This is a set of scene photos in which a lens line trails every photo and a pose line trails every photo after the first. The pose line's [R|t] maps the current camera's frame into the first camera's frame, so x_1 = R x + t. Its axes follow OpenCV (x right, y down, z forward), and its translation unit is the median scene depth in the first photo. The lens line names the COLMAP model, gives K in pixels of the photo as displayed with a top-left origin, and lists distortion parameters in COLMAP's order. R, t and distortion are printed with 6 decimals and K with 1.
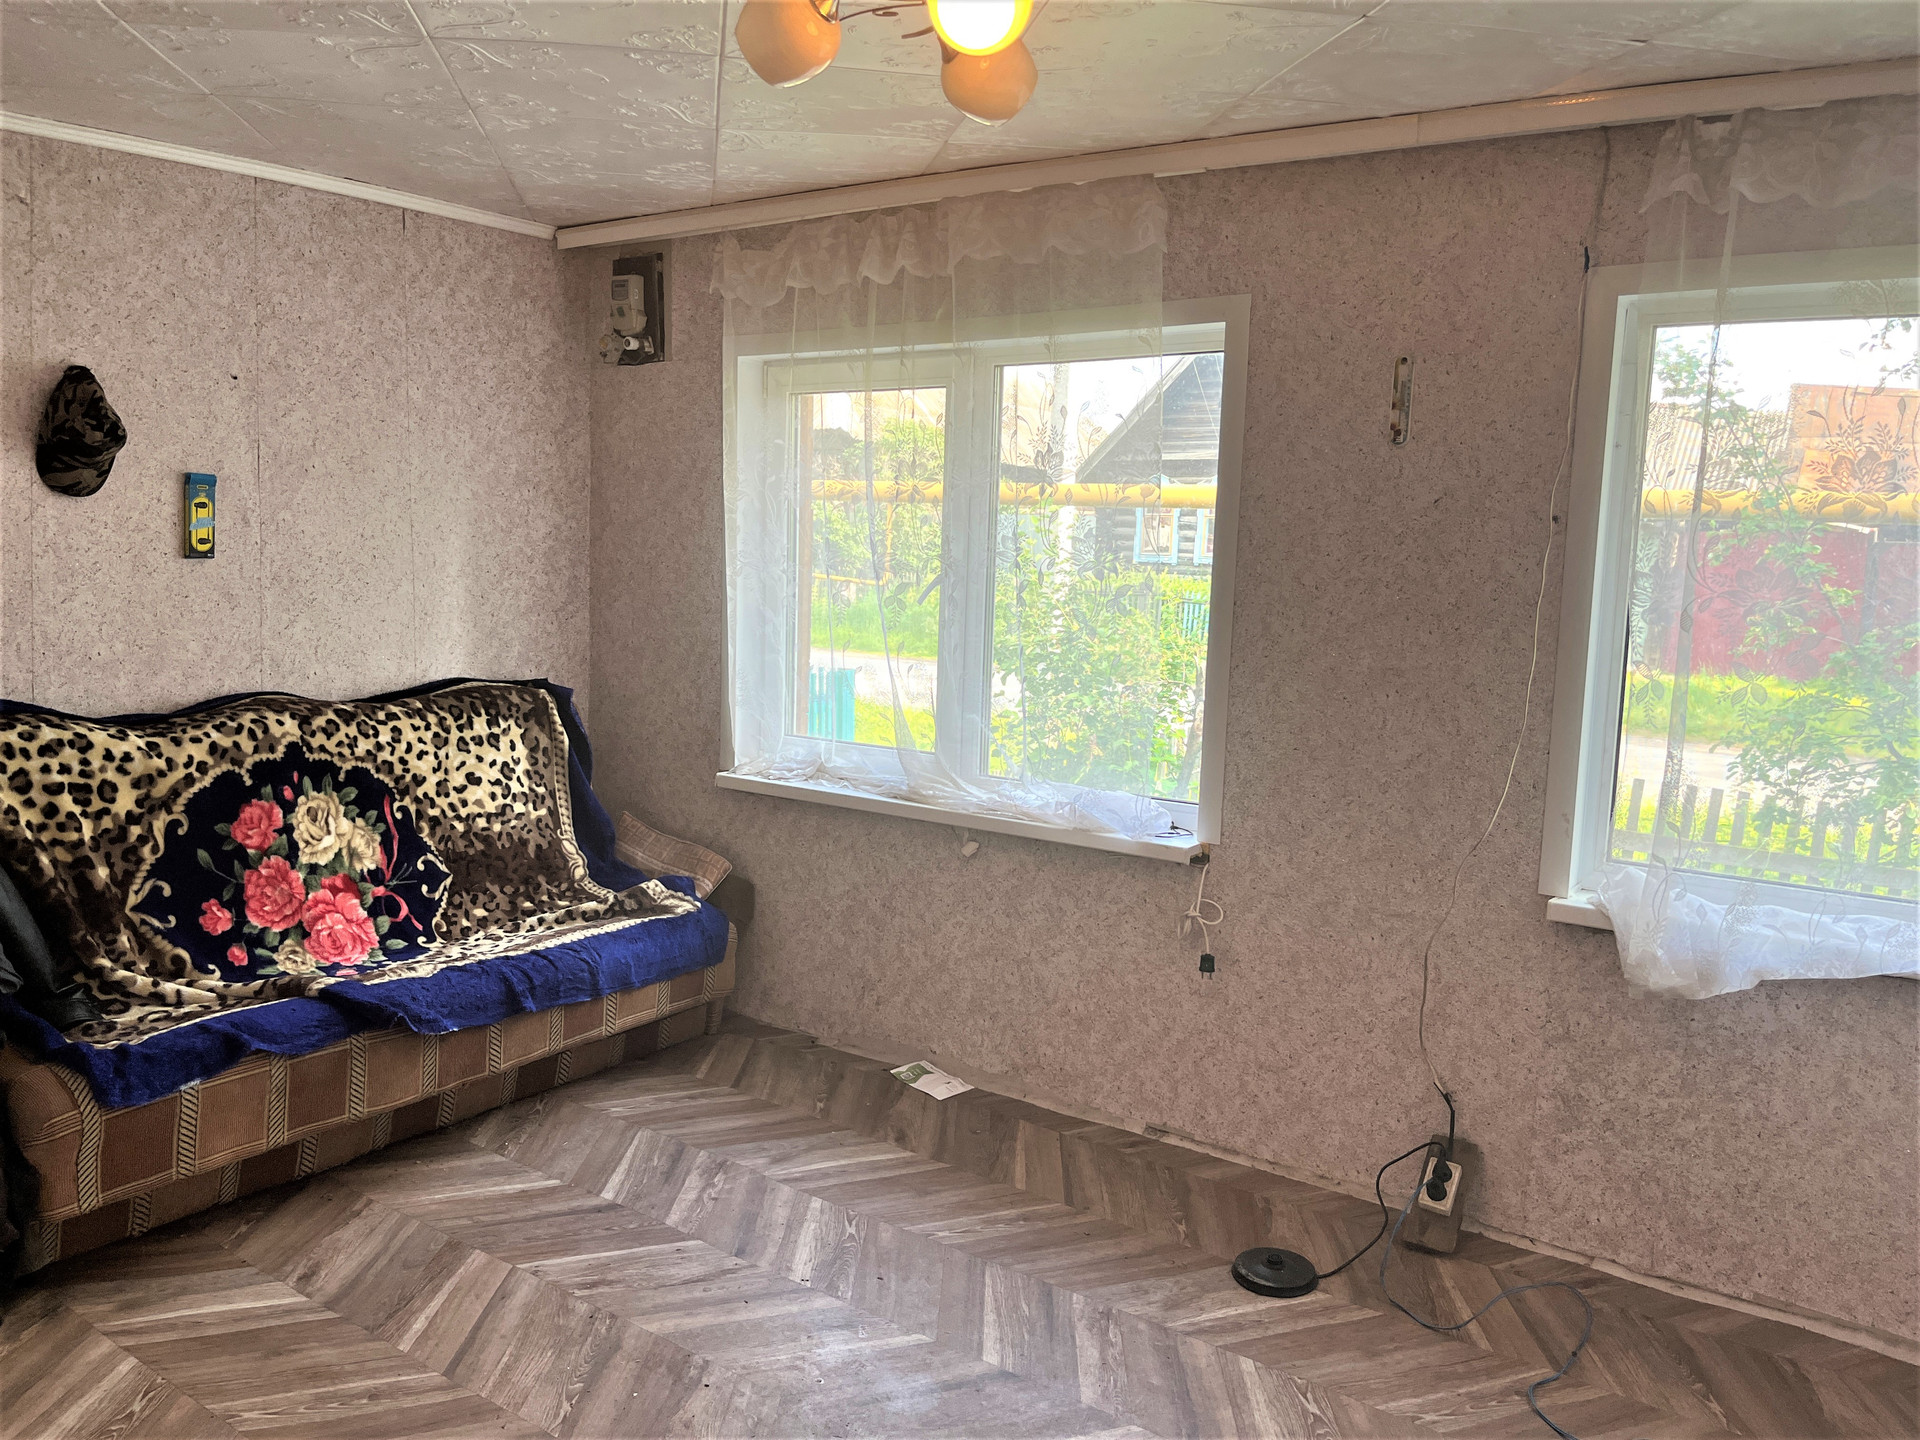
lens RADIAL K [[1459.9, 0, 952.3], [0, 1459.9, 735.9], [0, 0, 1]] dist [0.043559, -0.069082]
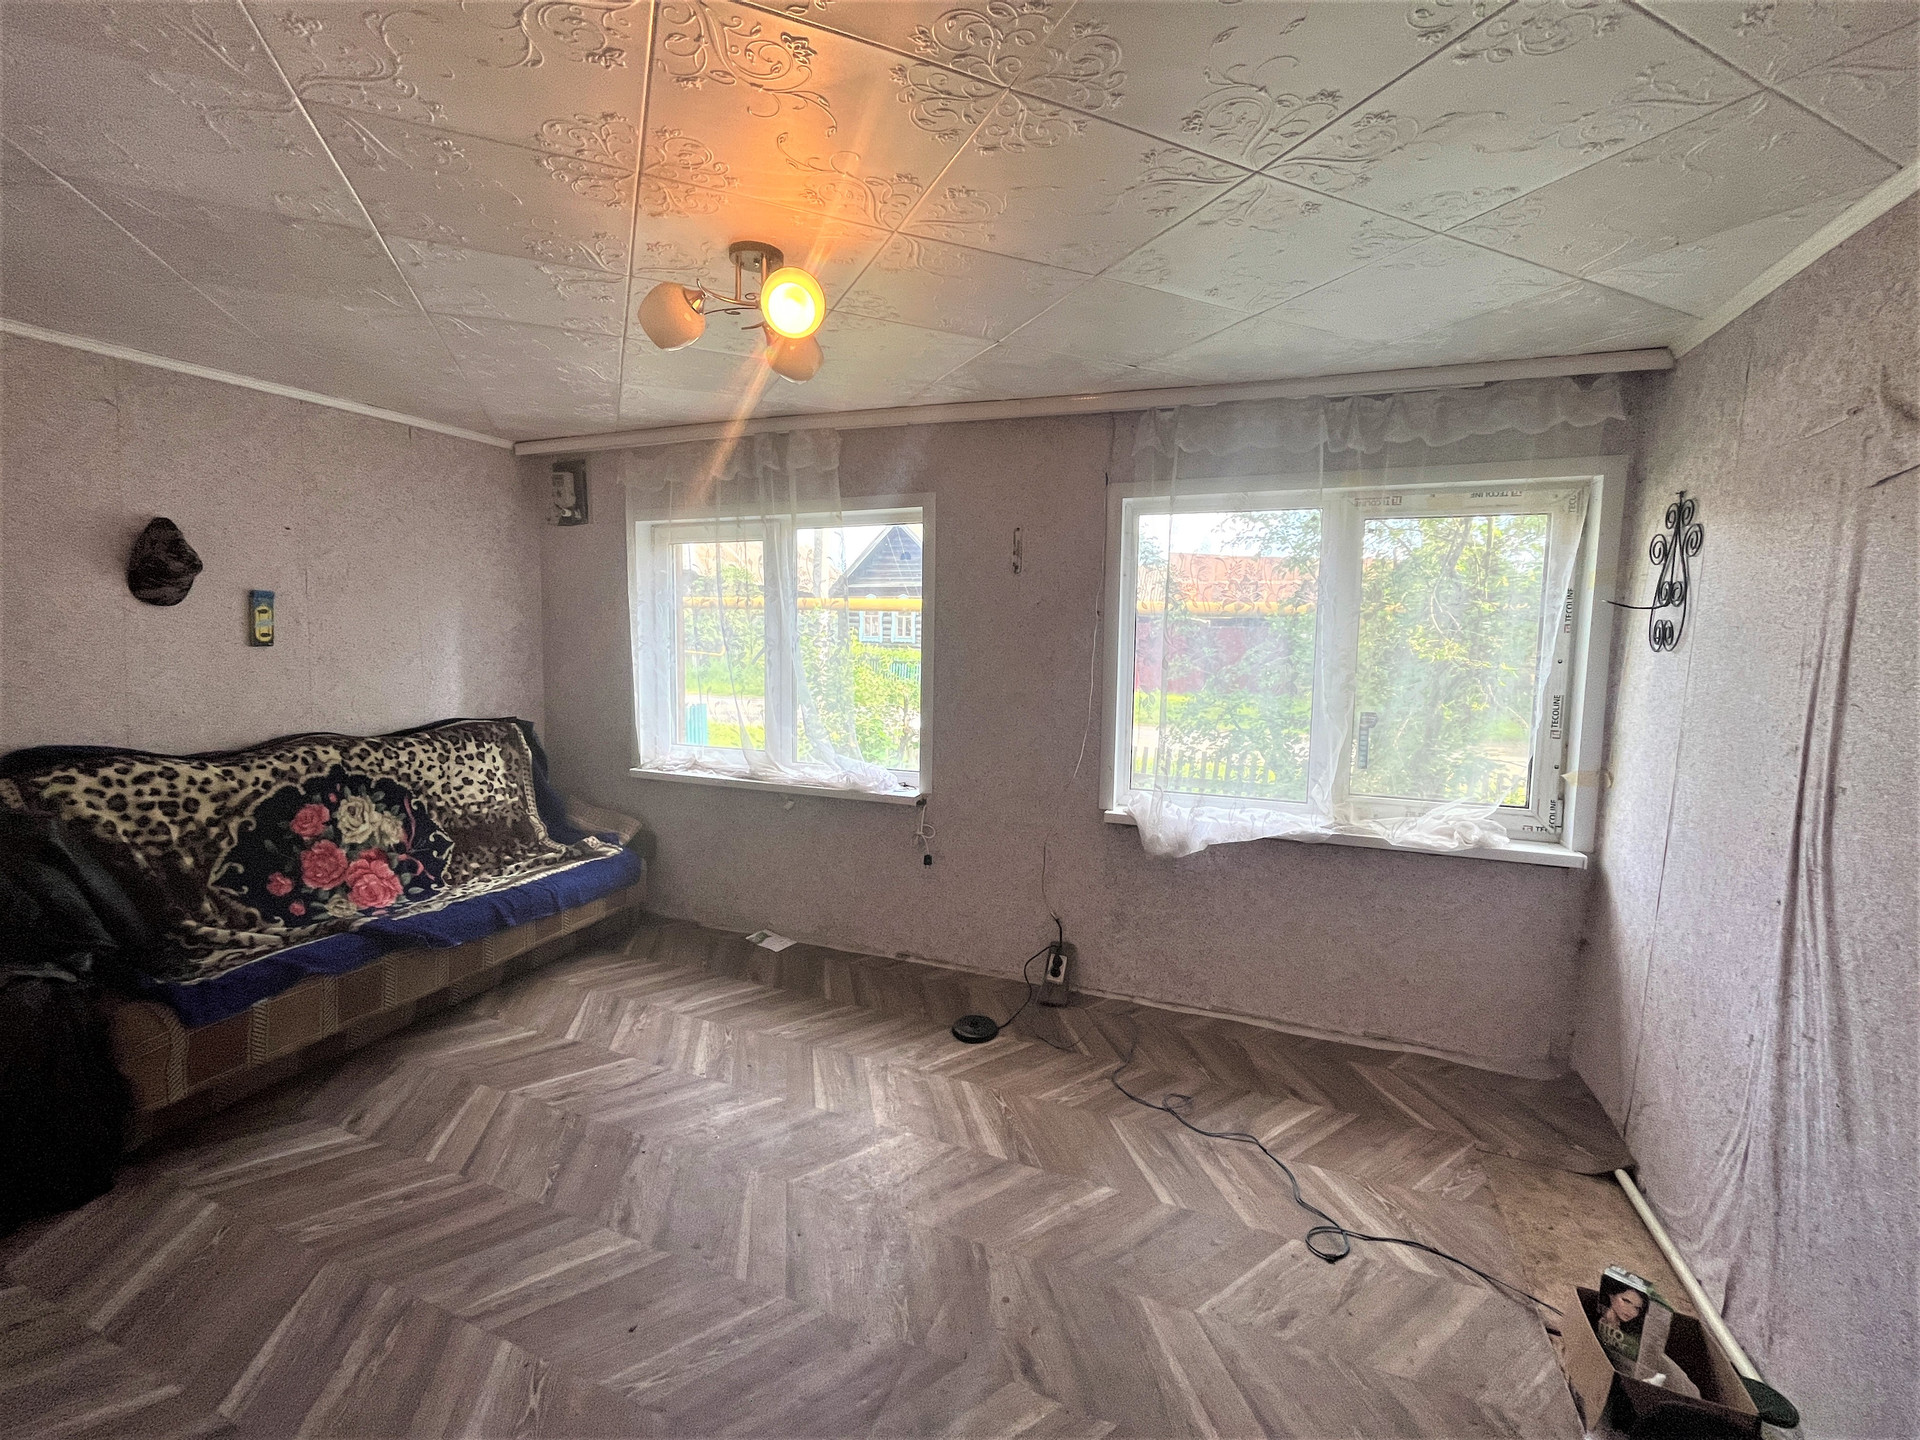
lens RADIAL K [[781.9, 0, 962.9], [0, 781.9, 709.3], [0, 0, 1]] dist [-0.007935, -0.000675]
pose [[0.967527, -0.037837, 0.249919, -0.017091], [0.045676, 0.998627, -0.025641, -0.002770], [-0.248606, 0.036223, 0.967927, 0.051296]]
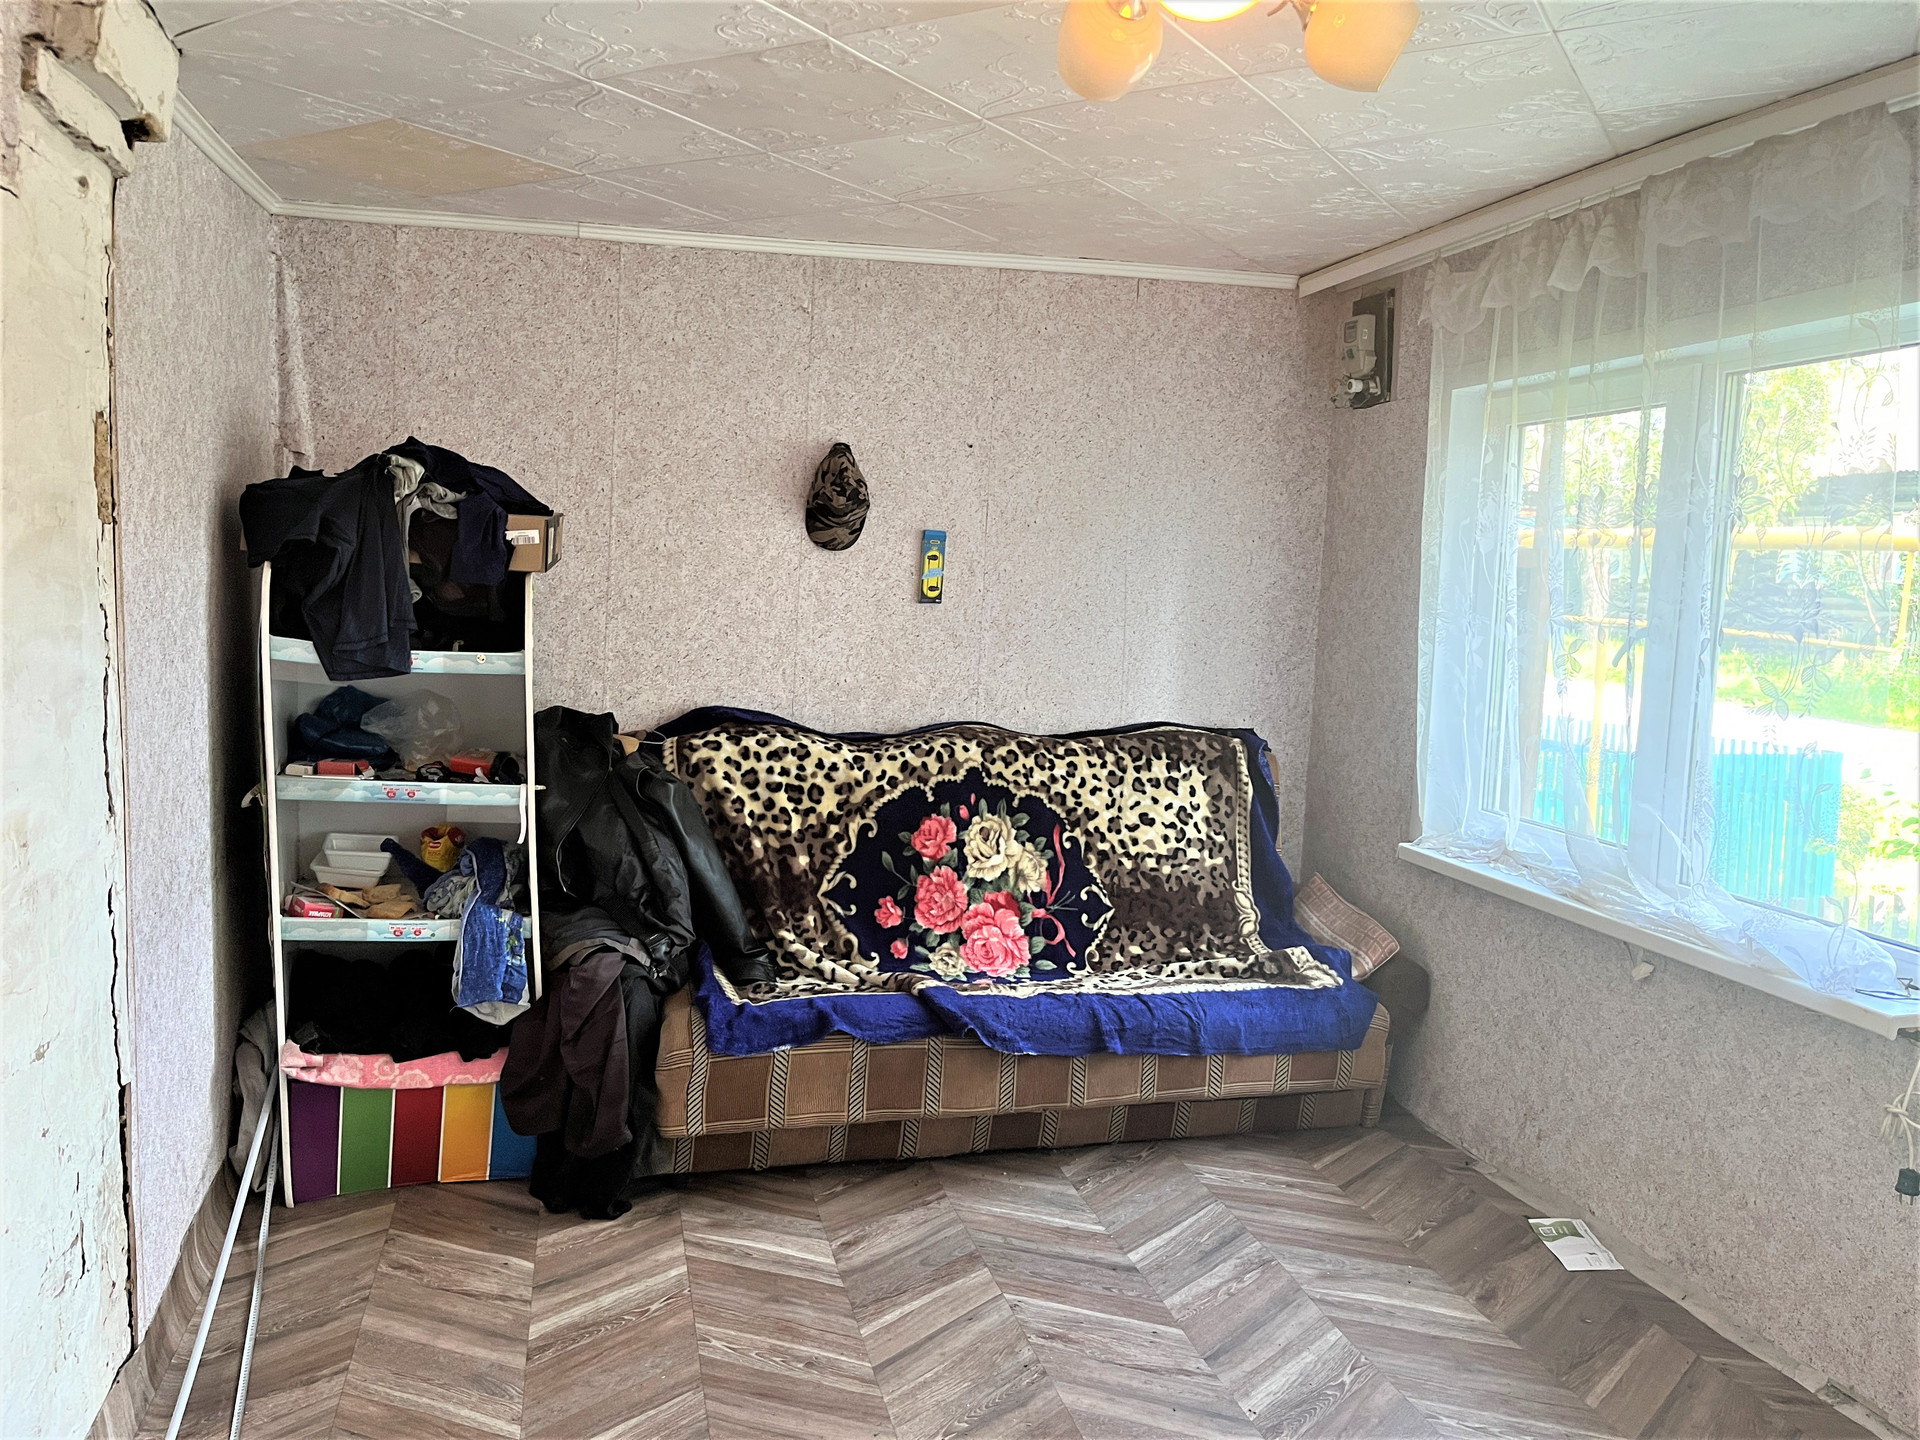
lens RADIAL K [[1456.7, 0, 960.0], [0, 1456.7, 720.0], [0, 0, 1]] dist [0.068530, -0.110821]
pose [[0.771379, 0.062995, -0.633250, 0.250543], [-0.093736, 0.995482, -0.015153, -0.014292], [0.629434, 0.071047, 0.773799, 0.138373]]
